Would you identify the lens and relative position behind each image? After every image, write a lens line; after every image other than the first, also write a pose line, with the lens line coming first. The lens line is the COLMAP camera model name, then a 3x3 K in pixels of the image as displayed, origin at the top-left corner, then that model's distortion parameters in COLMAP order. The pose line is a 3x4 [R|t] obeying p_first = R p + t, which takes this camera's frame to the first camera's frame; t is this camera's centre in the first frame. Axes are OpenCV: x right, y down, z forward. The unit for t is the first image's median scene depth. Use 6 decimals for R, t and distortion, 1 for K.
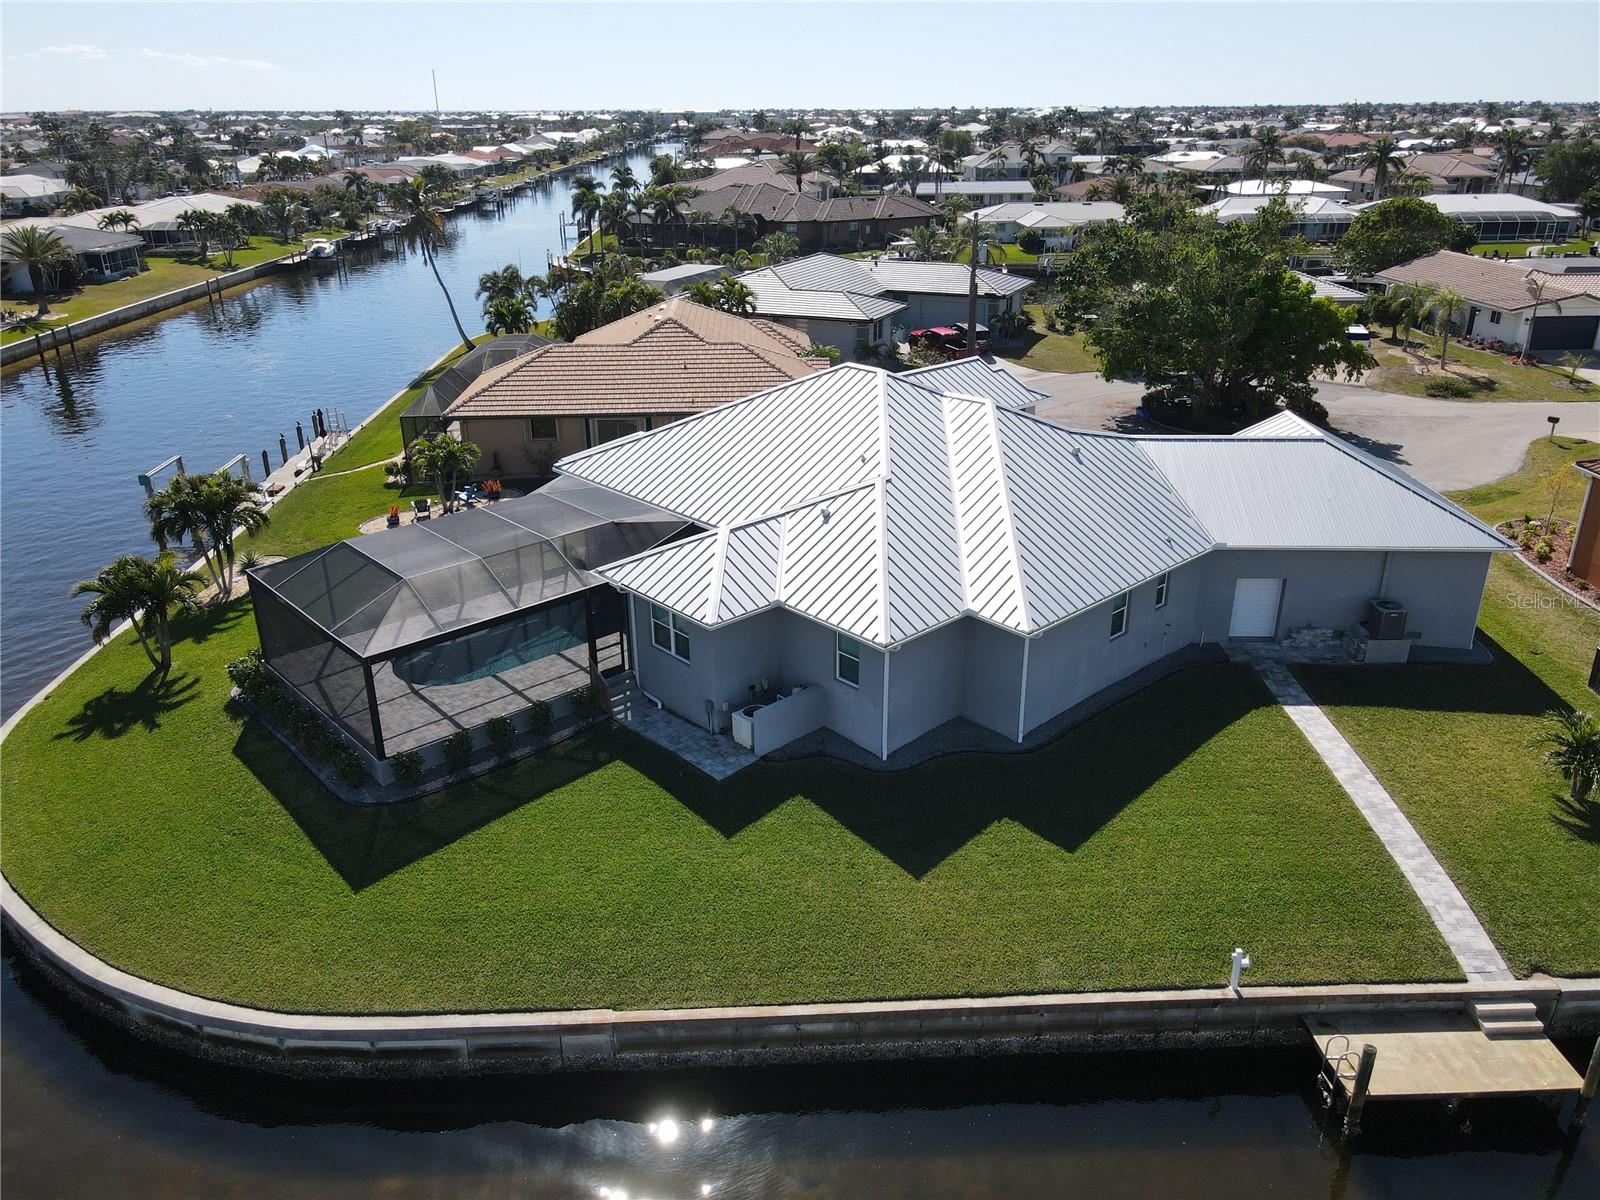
lens RADIAL K [[1167.1, 0, 800.0], [0, 1167.1, 600.0], [0, 0, 1]] dist [0.007279, 0.008484]
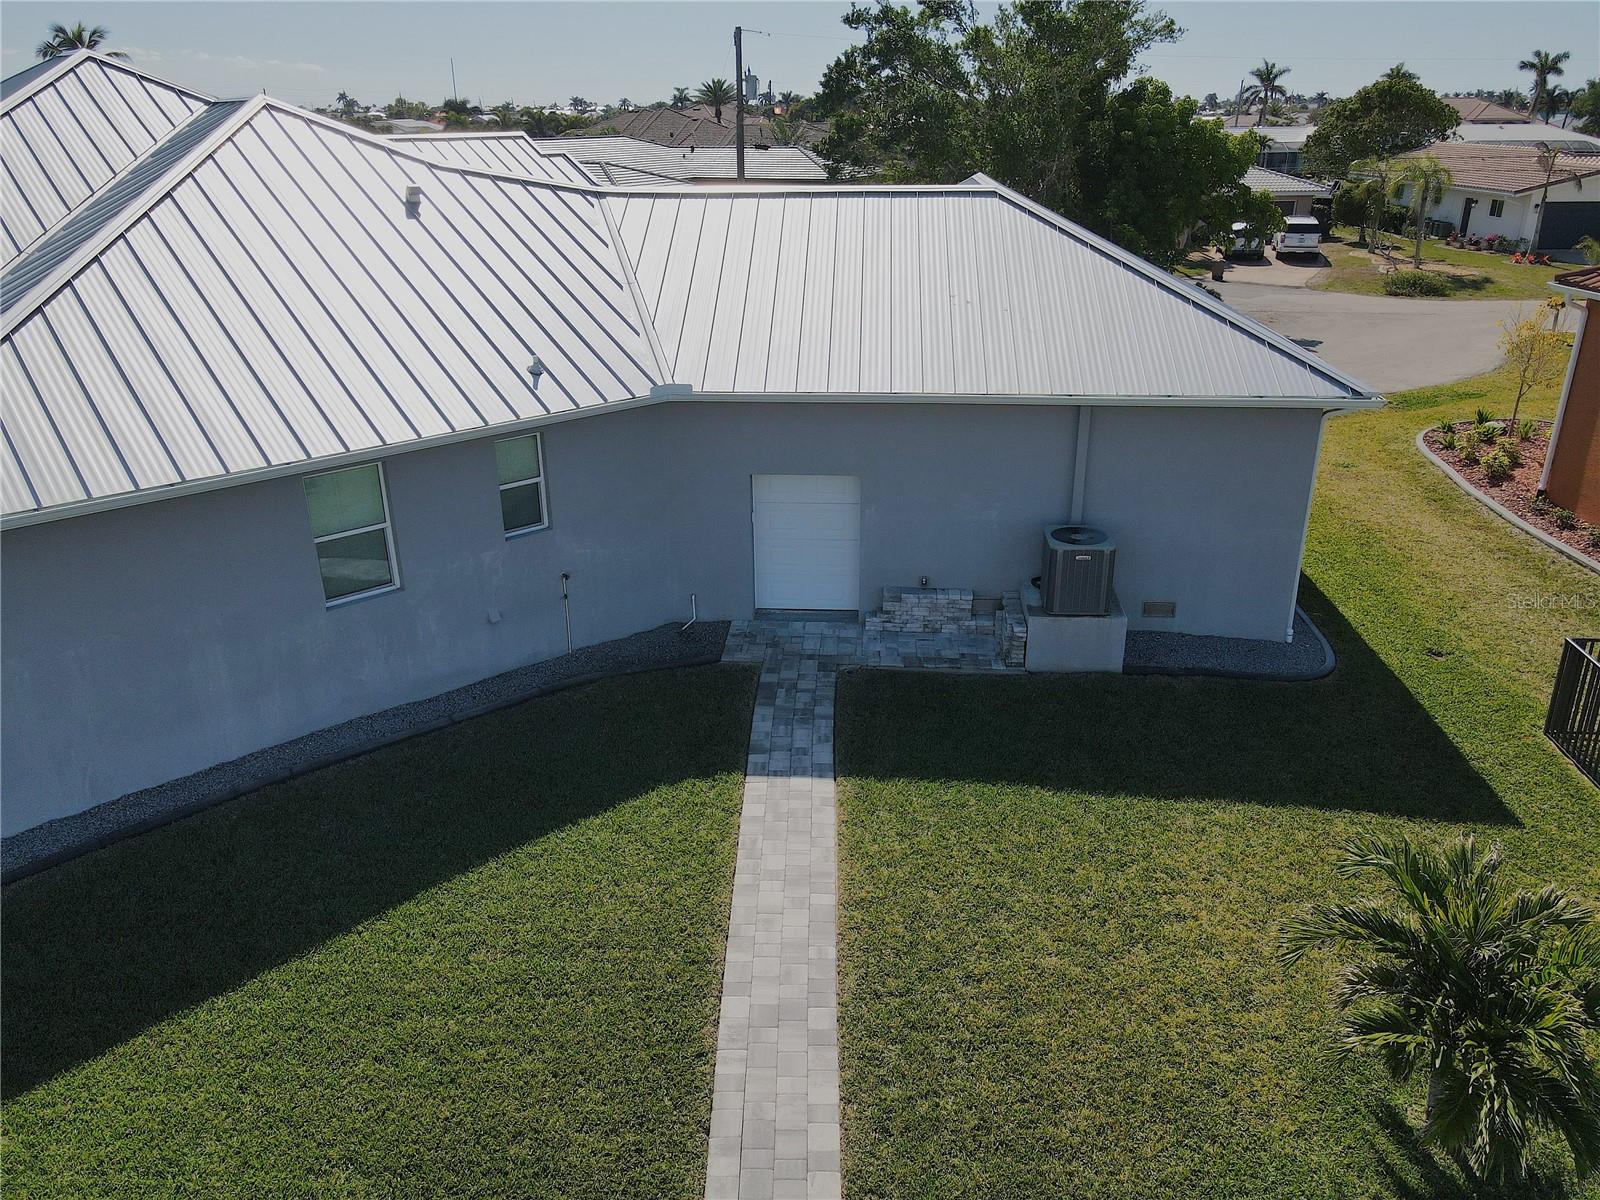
lens RADIAL K [[1167.1, 0, 800.0], [0, 1167.1, 600.0], [0, 0, 1]] dist [0.007279, 0.008484]
pose [[0.999488, 0.010814, -0.030106, 0.399462], [-0.010827, 0.999941, -0.000270, 0.028100], [0.030101, 0.000596, 0.999547, 0.548713]]
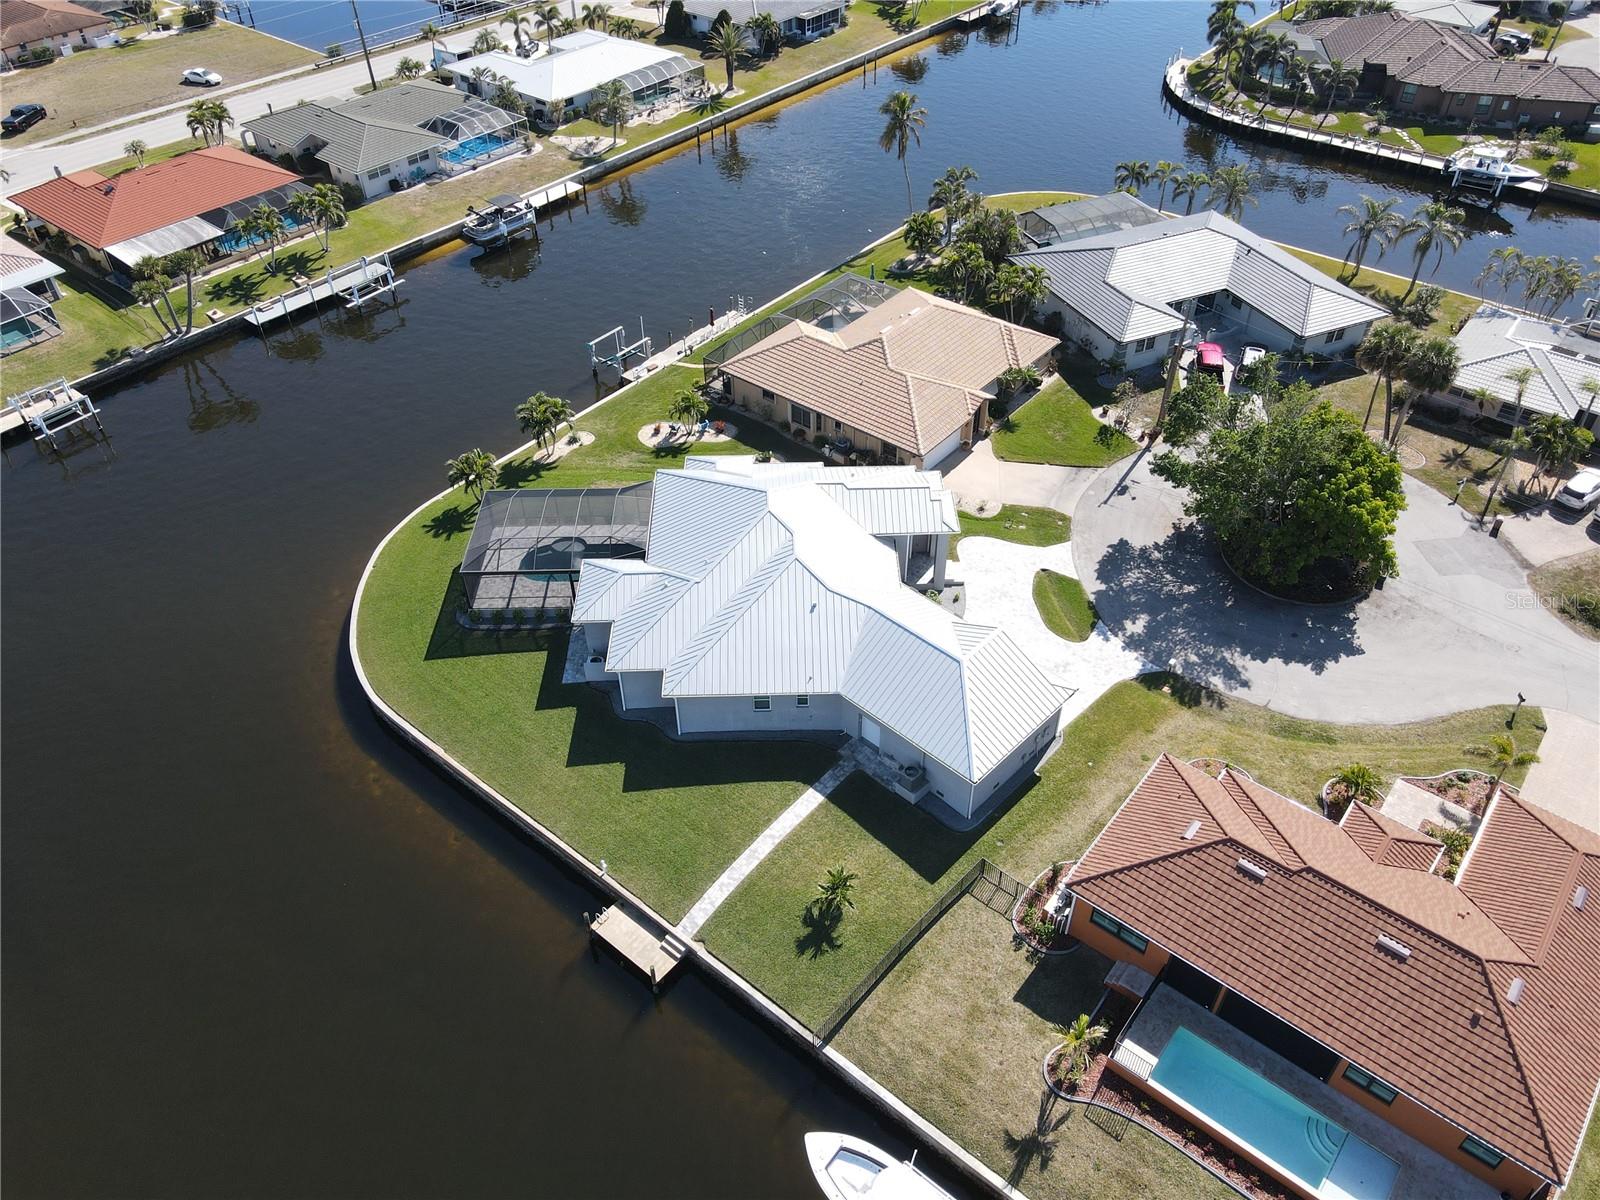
lens RADIAL K [[1167.1, 0, 800.0], [0, 1167.1, 600.0], [0, 0, 1]] dist [0.007279, 0.008484]
pose [[0.741908, 0.451536, -0.495669, 1.072145], [-0.258051, 0.874595, 0.410478, -0.838639], [0.618856, -0.176629, 0.765389, -0.337969]]
